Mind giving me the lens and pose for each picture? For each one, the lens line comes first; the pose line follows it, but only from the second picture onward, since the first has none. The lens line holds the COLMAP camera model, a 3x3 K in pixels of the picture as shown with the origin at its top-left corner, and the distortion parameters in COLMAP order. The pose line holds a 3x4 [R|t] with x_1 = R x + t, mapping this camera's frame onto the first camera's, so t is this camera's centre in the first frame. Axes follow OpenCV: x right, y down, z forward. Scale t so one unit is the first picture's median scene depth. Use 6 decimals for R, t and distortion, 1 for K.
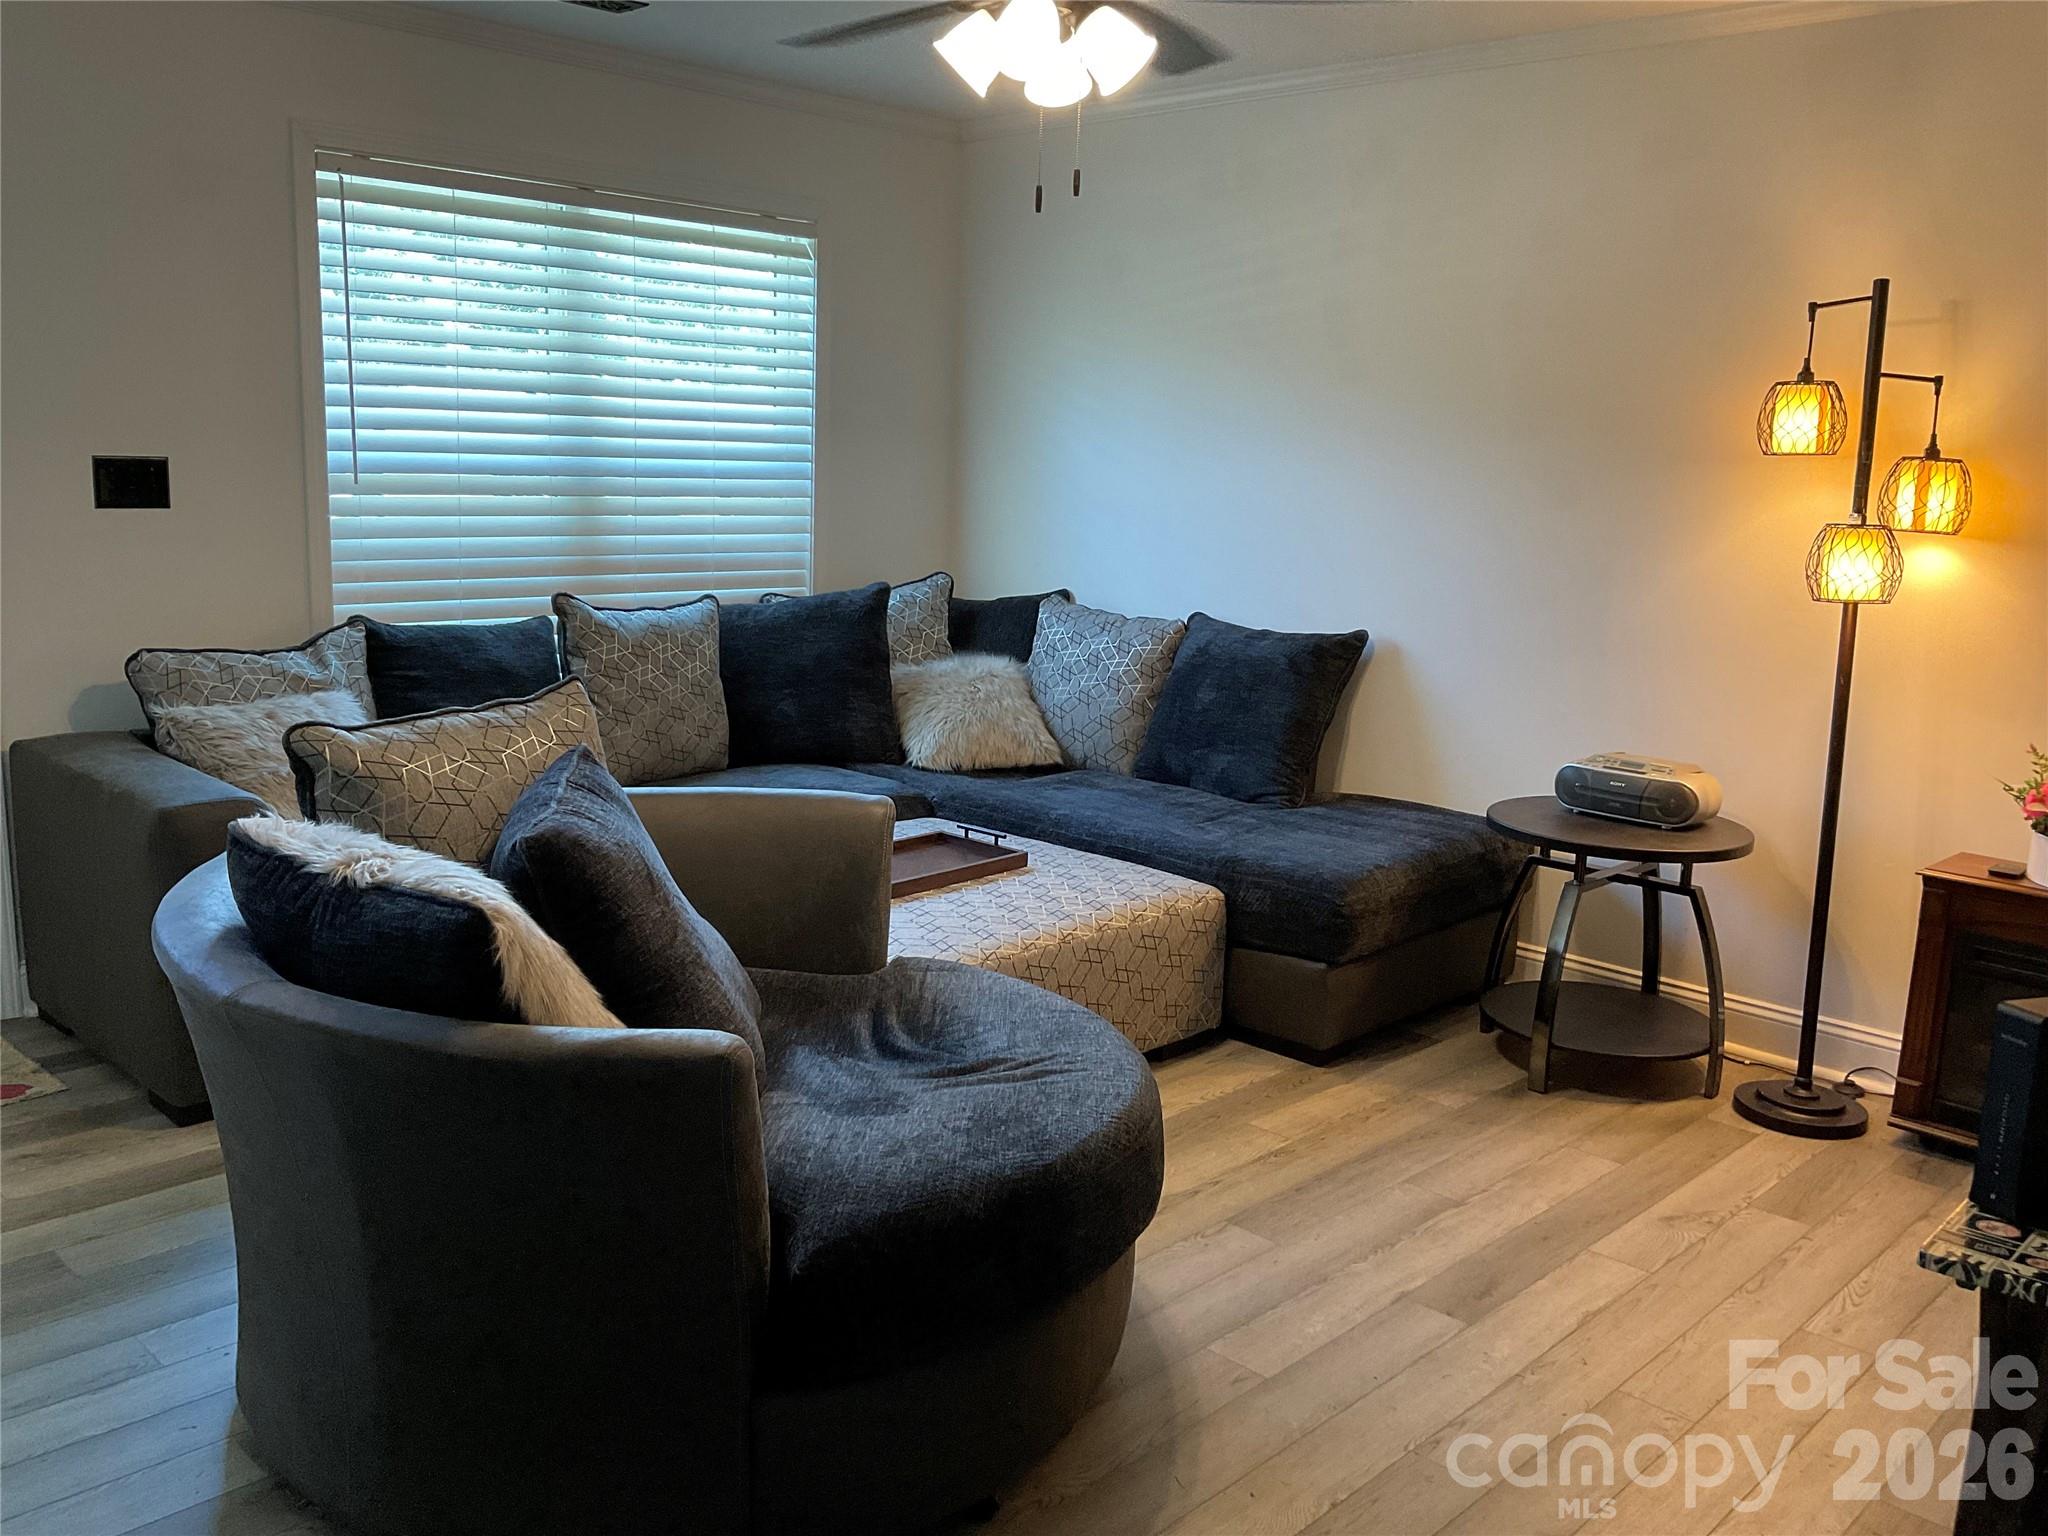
lens RADIAL K [[1731.6, 0, 1021.9], [0, 1731.6, 764.5], [0, 0, 1]] dist [0.093430, -0.175234]
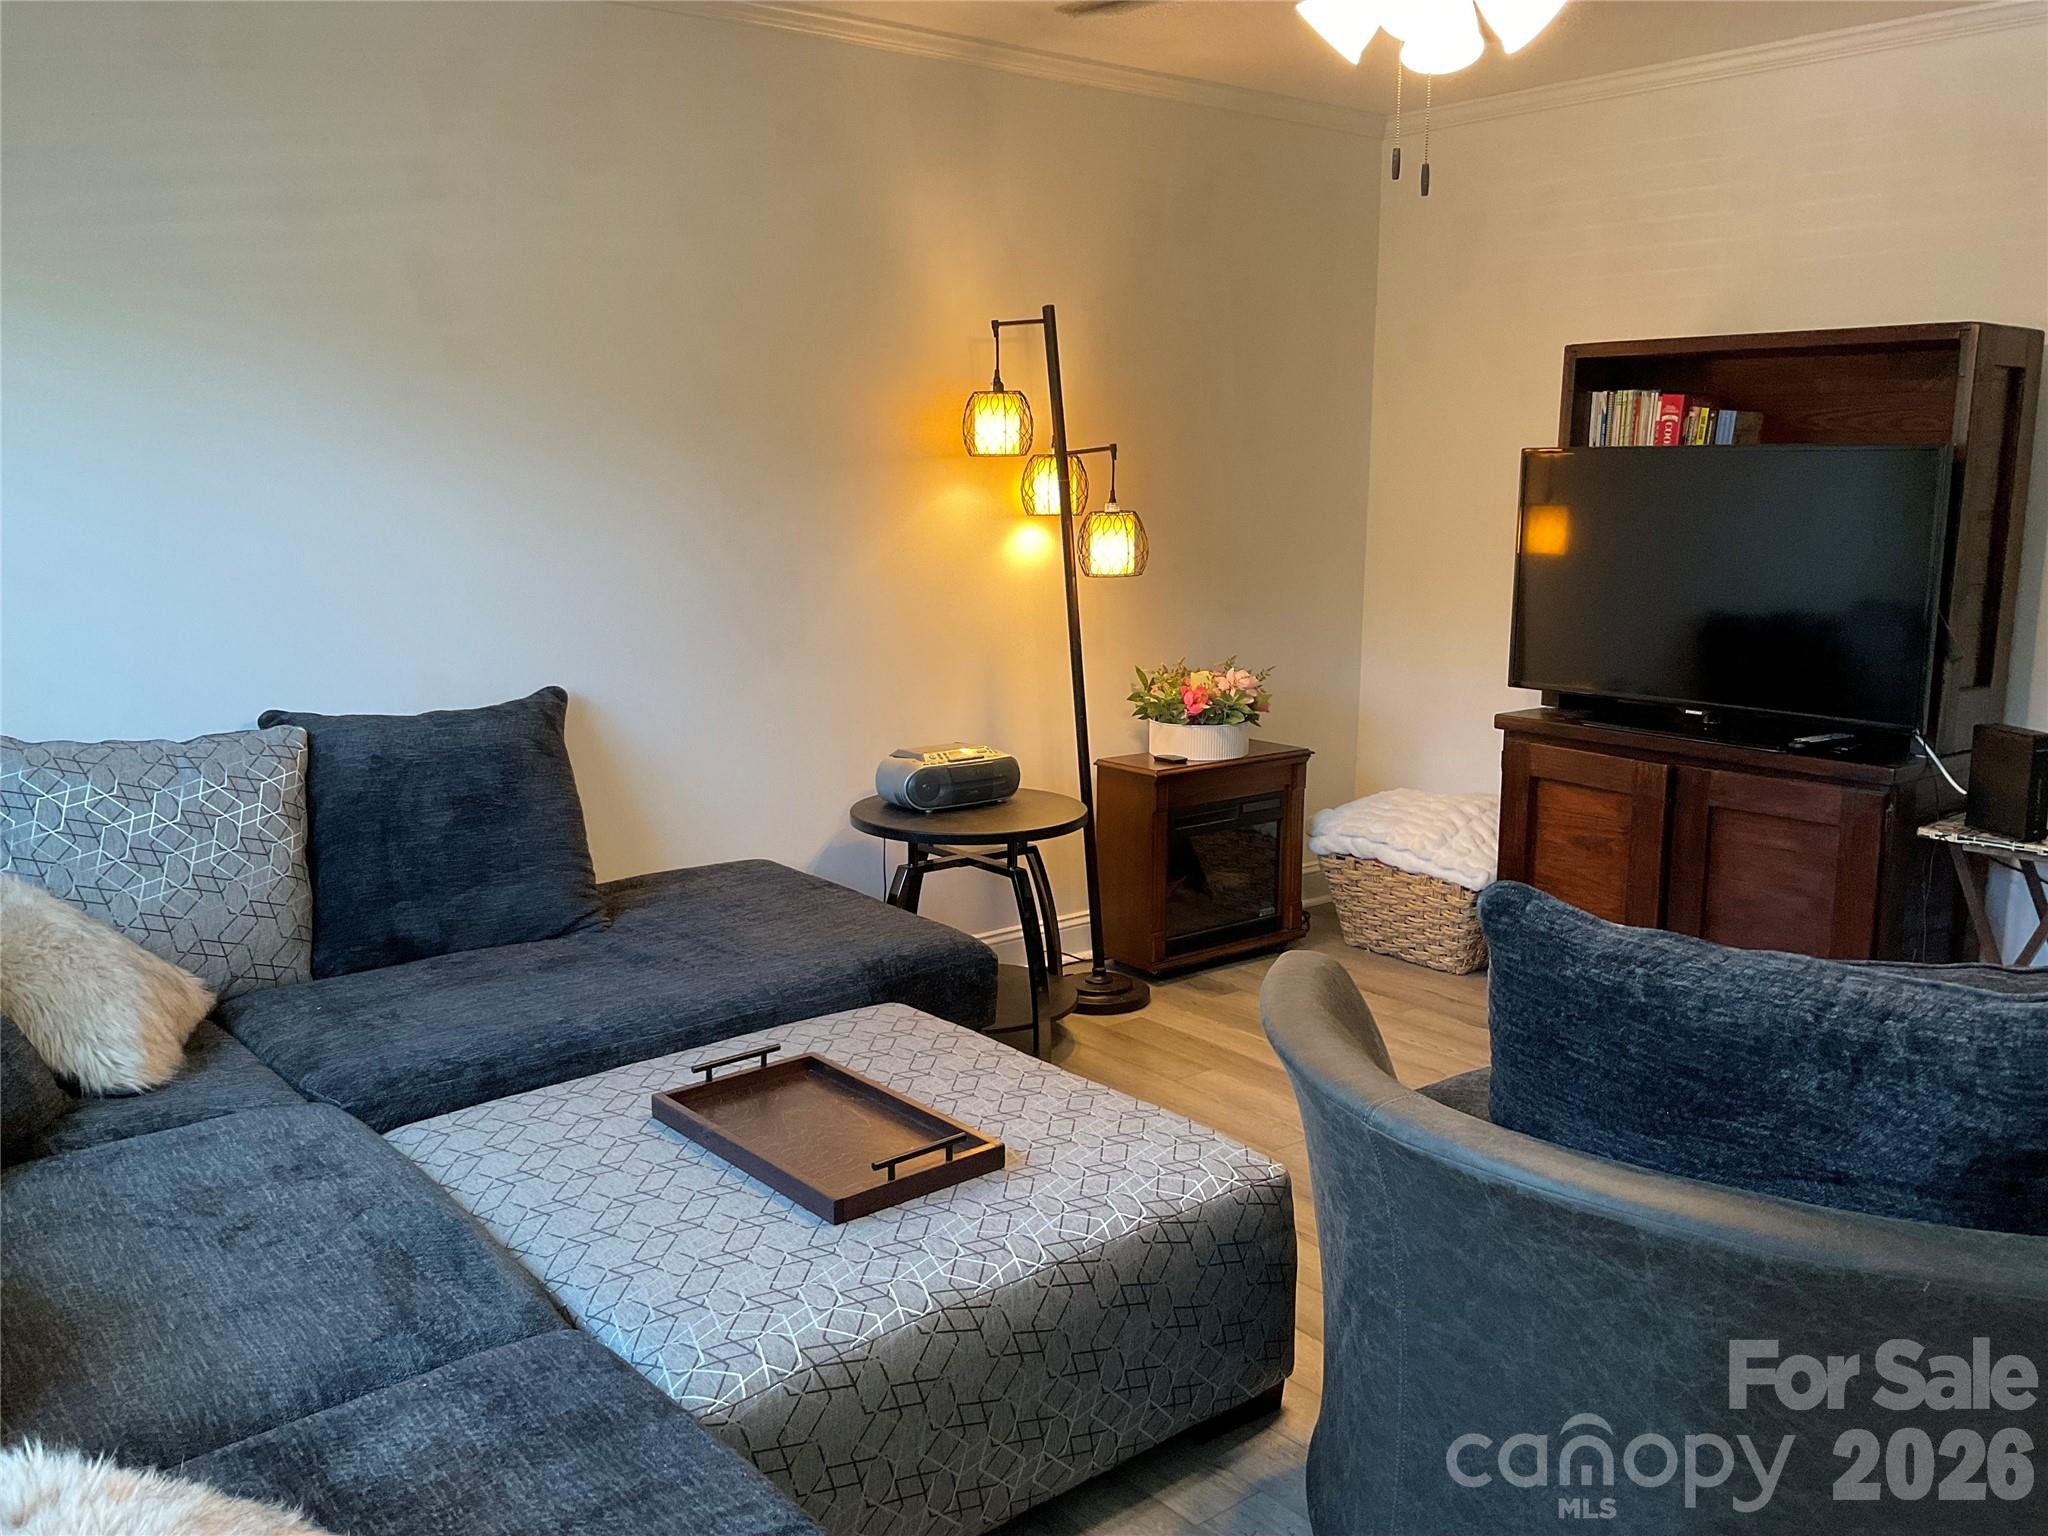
lens RADIAL K [[1731.6, 0, 1023.9], [0, 1731.6, 775.0], [0, 0, 1]] dist [0.093430, -0.175234]
pose [[0.104449, -0.217150, 0.970534, -0.698448], [0.175117, 0.964640, 0.196985, -0.196368], [-0.978992, 0.149382, 0.138782, 0.860384]]
